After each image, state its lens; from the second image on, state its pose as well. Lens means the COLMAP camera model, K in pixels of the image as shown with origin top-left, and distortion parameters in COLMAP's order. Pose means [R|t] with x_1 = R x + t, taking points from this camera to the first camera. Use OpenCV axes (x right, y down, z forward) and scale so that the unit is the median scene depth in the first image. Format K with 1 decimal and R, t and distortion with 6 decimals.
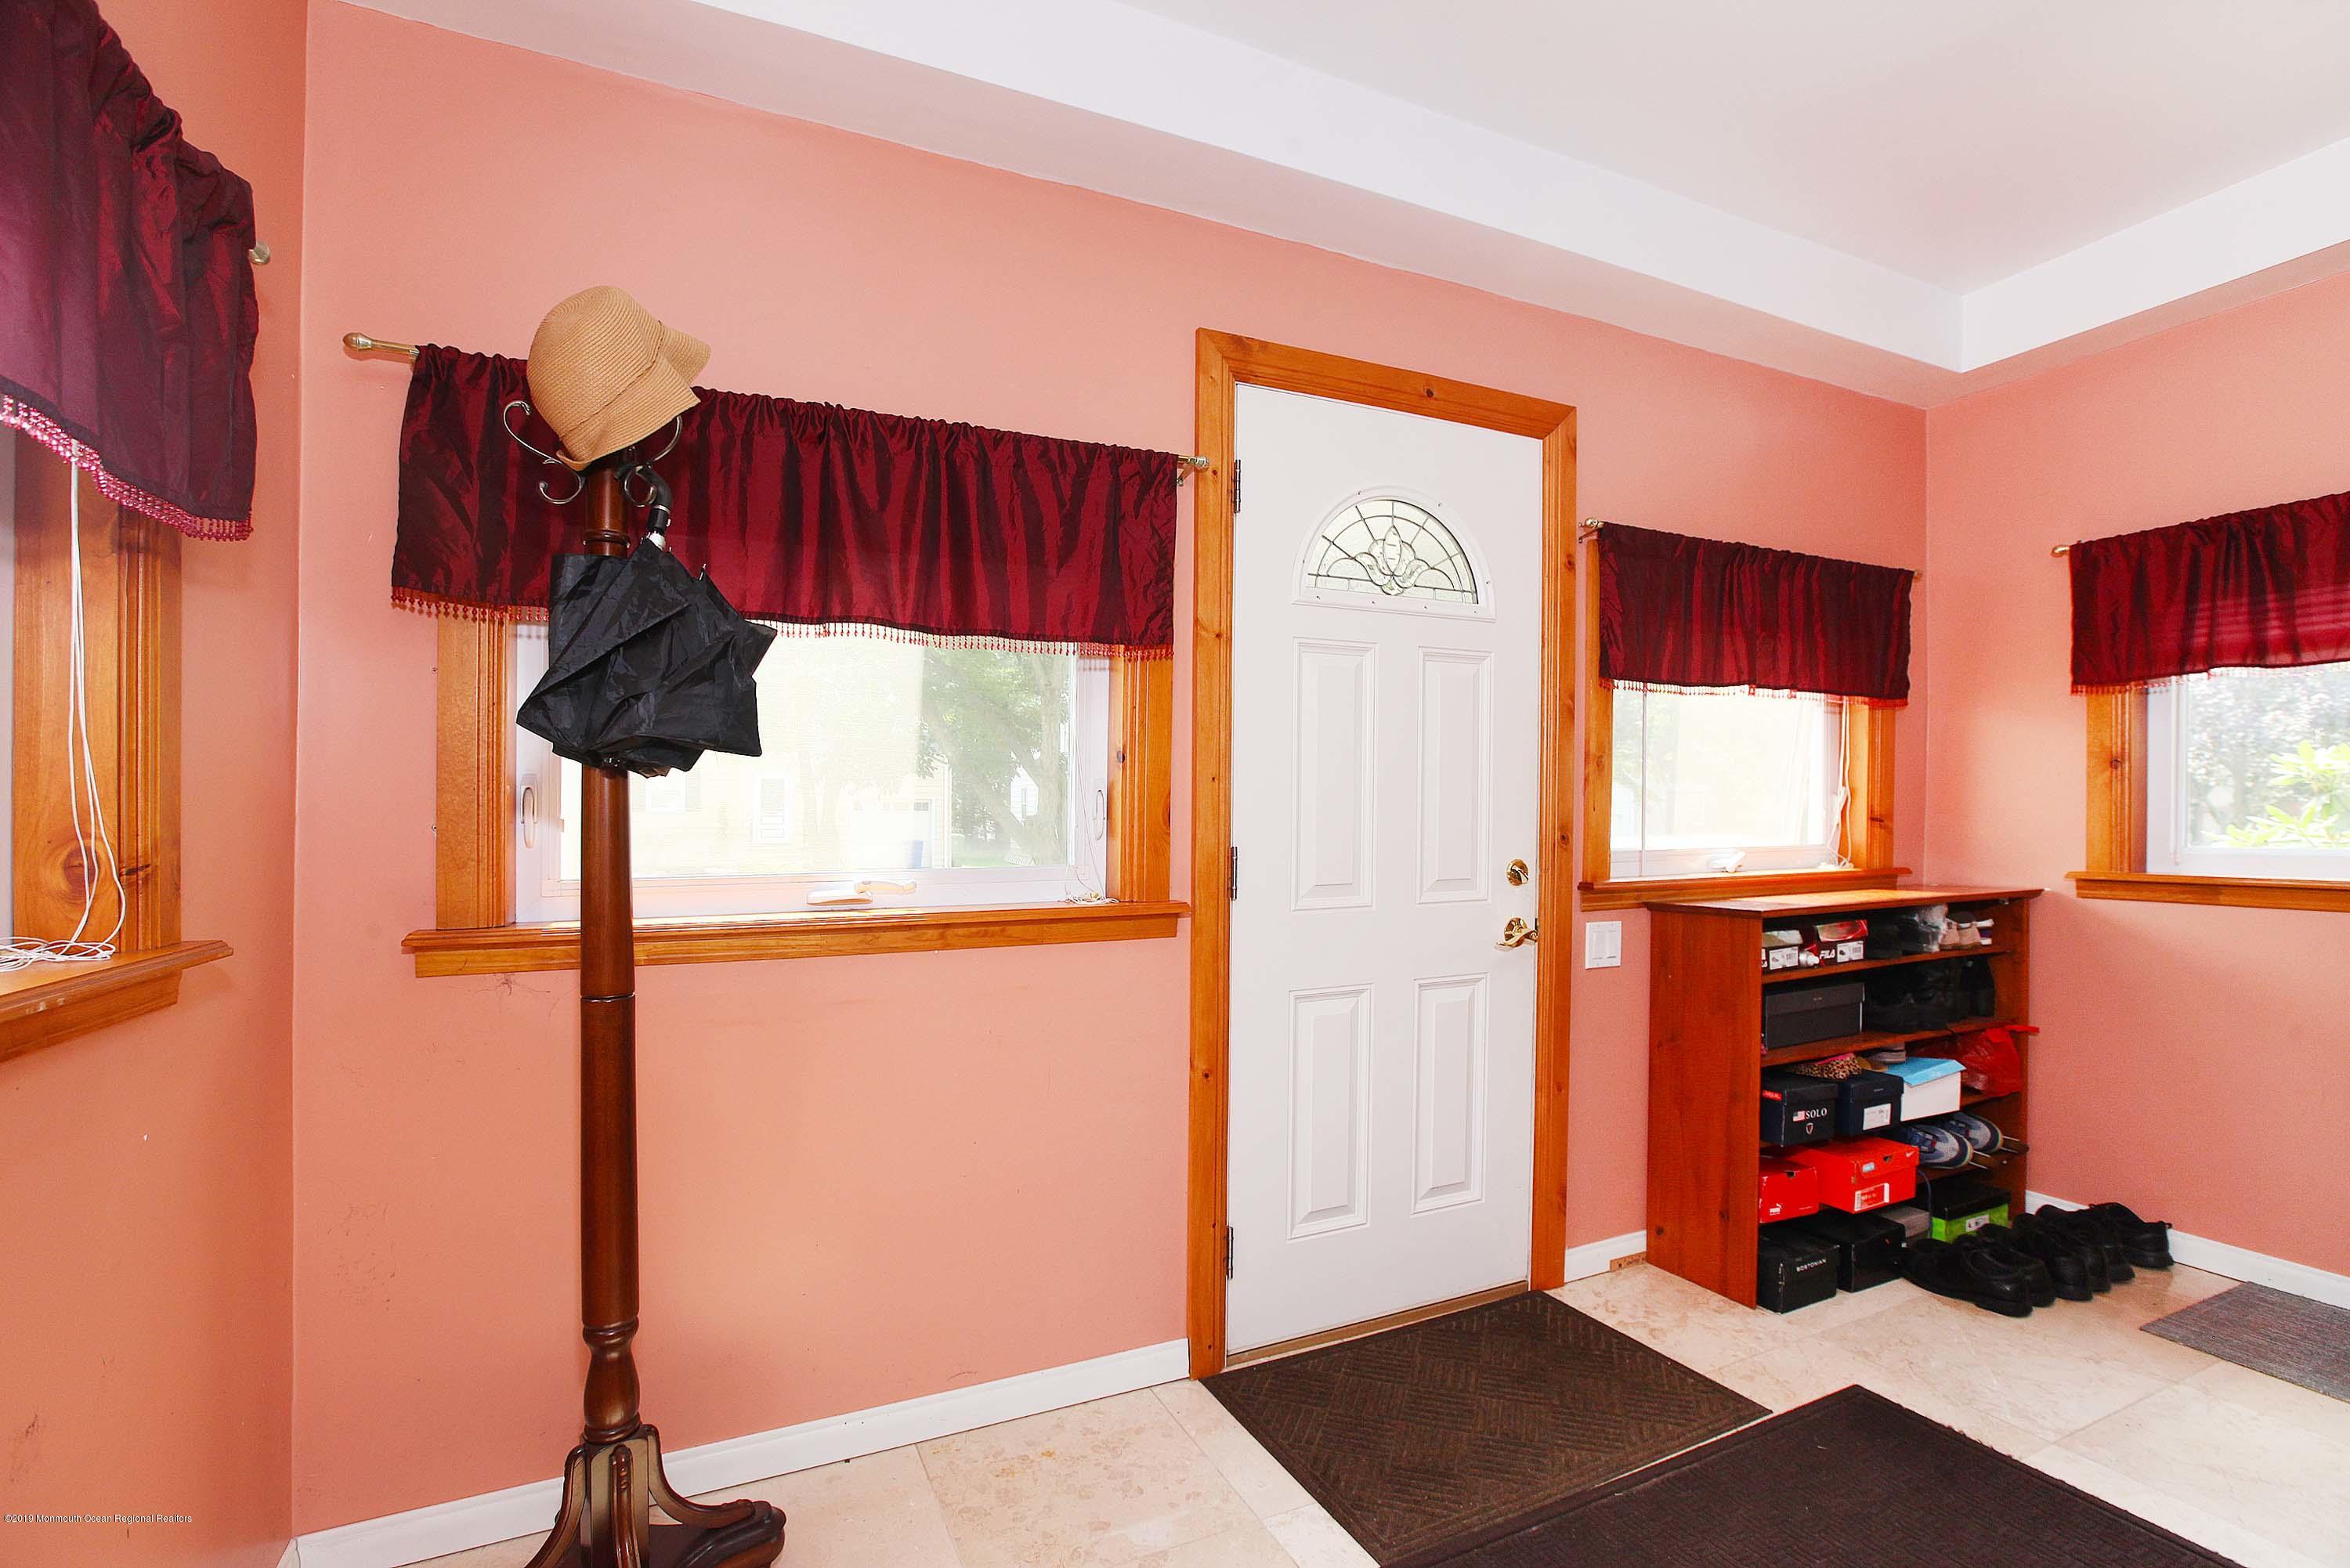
lens RADIAL K [[1109.0, 0, 1160.2], [0, 1109.0, 815.8], [0, 0, 1]] dist [-0.041128, 0.022758]
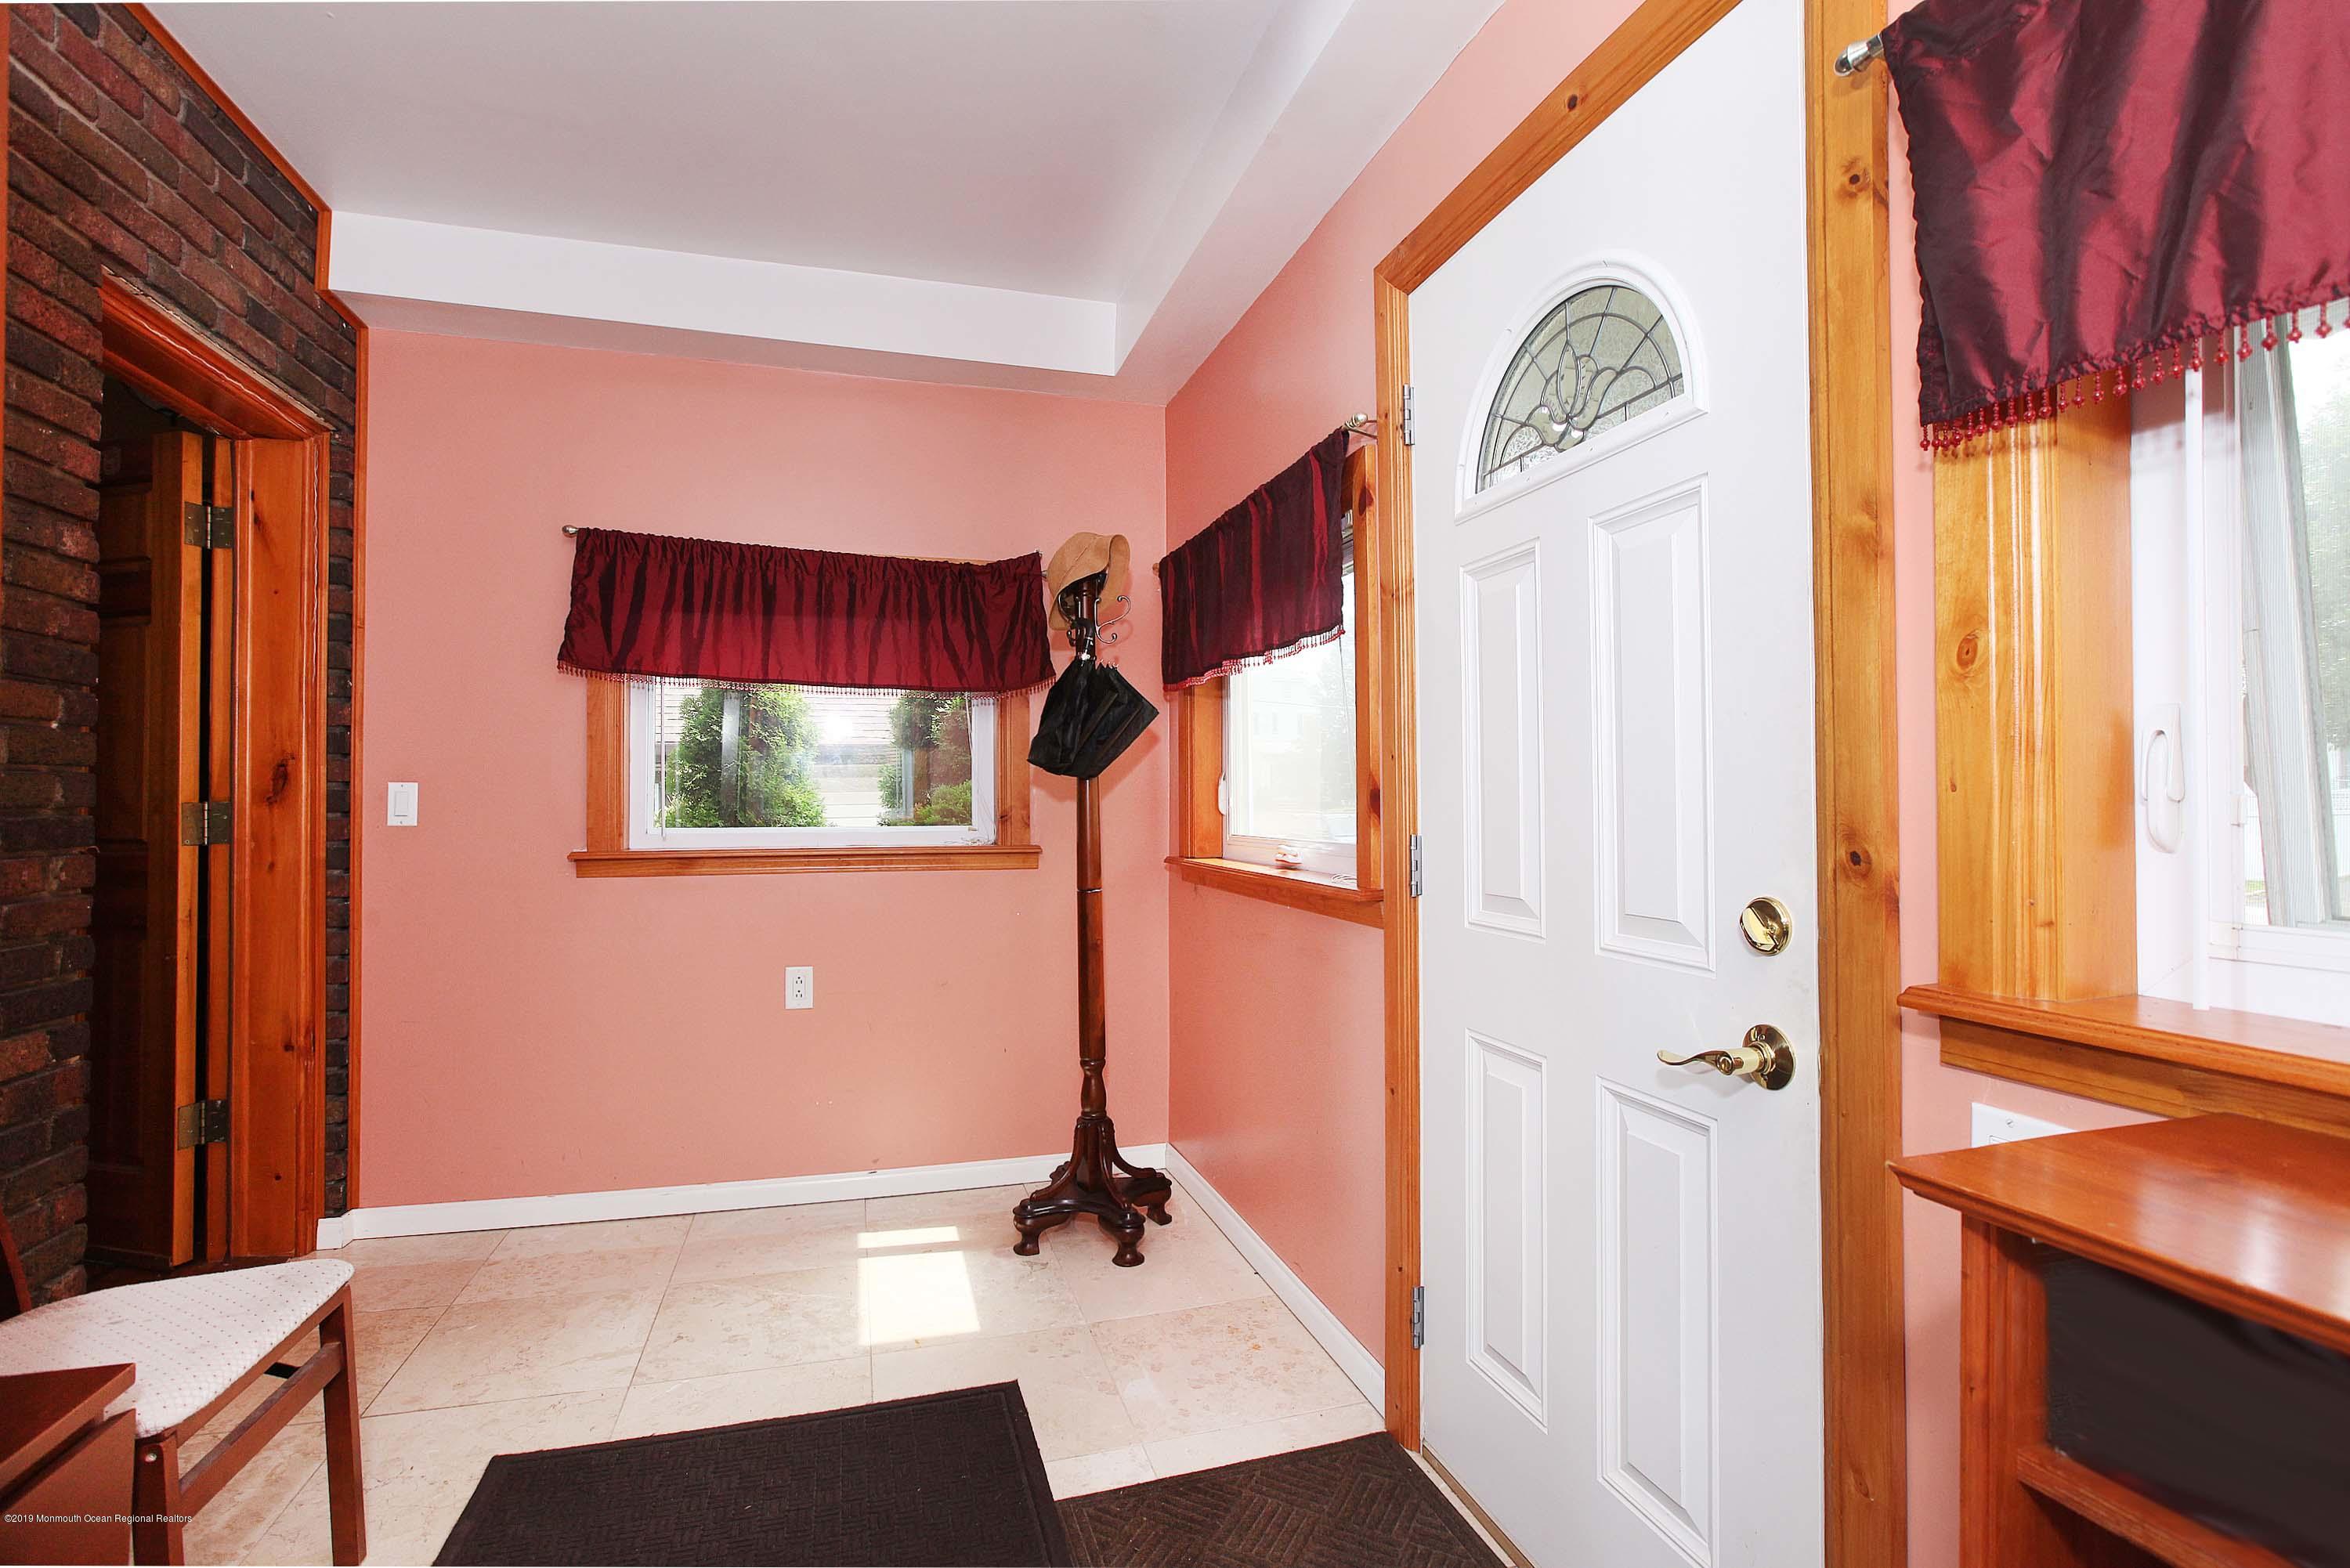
lens RADIAL K [[1109.0, 0, 1160.2], [0, 1109.0, 815.8], [0, 0, 1]] dist [-0.041128, 0.022758]
pose [[-0.151168, 0.010480, -0.988453, 0.881676], [-0.015831, 0.999790, 0.013021, 0.003034], [0.988381, 0.017616, -0.150970, 0.884772]]
